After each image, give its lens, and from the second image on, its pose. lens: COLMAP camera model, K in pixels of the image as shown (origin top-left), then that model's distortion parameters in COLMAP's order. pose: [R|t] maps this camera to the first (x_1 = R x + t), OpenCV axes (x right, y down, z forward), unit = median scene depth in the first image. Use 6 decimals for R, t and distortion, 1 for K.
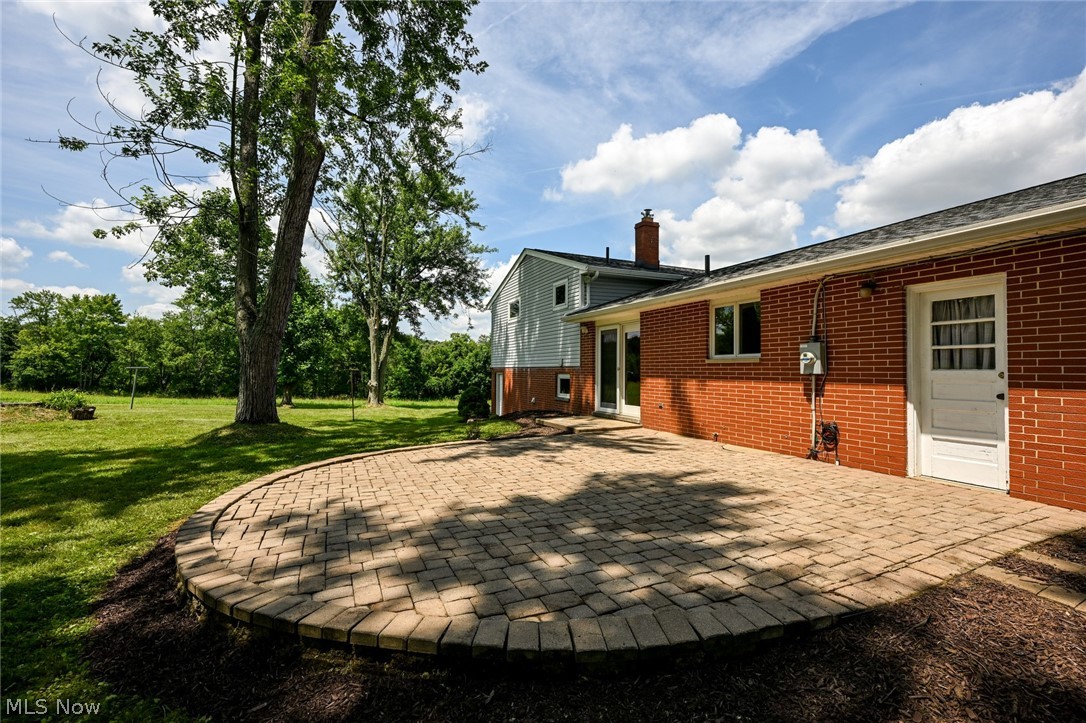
lens RADIAL K [[478.5, 0, 543.3], [0, 478.5, 363.3], [0, 0, 1]] dist [0.000508, 0.000468]
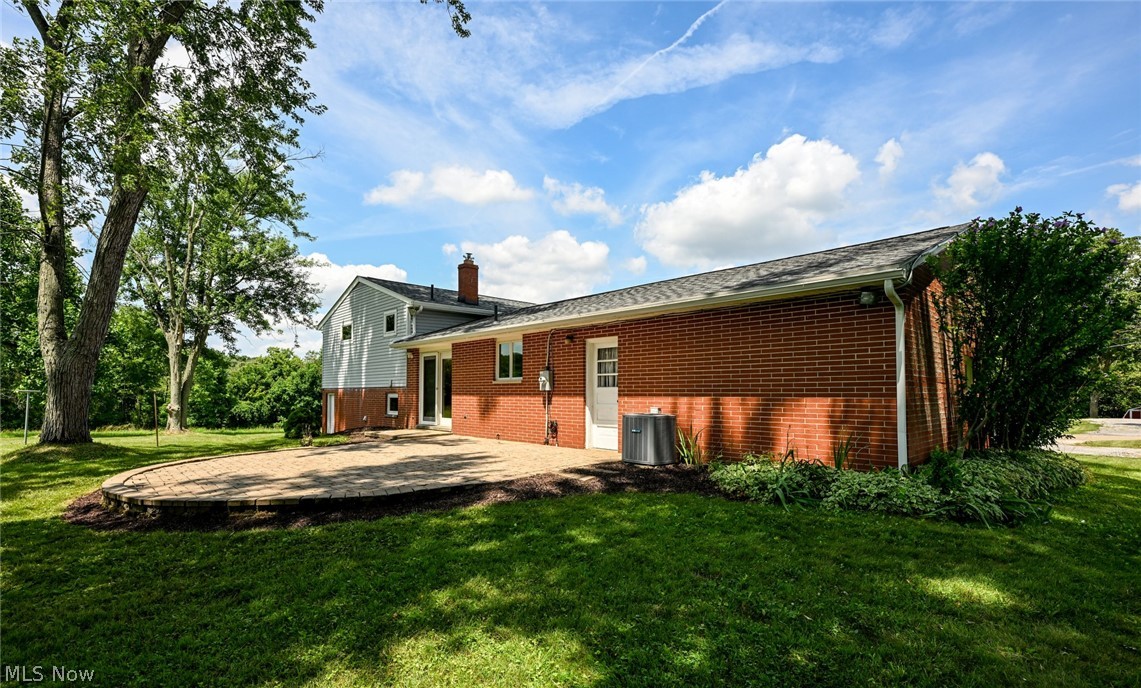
lens RADIAL K [[571.7, 0, 586.6], [0, 571.7, 376.1], [0, 0, 1]] dist [-0.002614, -0.000657]
pose [[0.947076, 0.005173, 0.320967, 0.042445], [-0.000315, 0.999885, -0.015186, 0.001728], [-0.321008, 0.014282, 0.946969, -0.416629]]
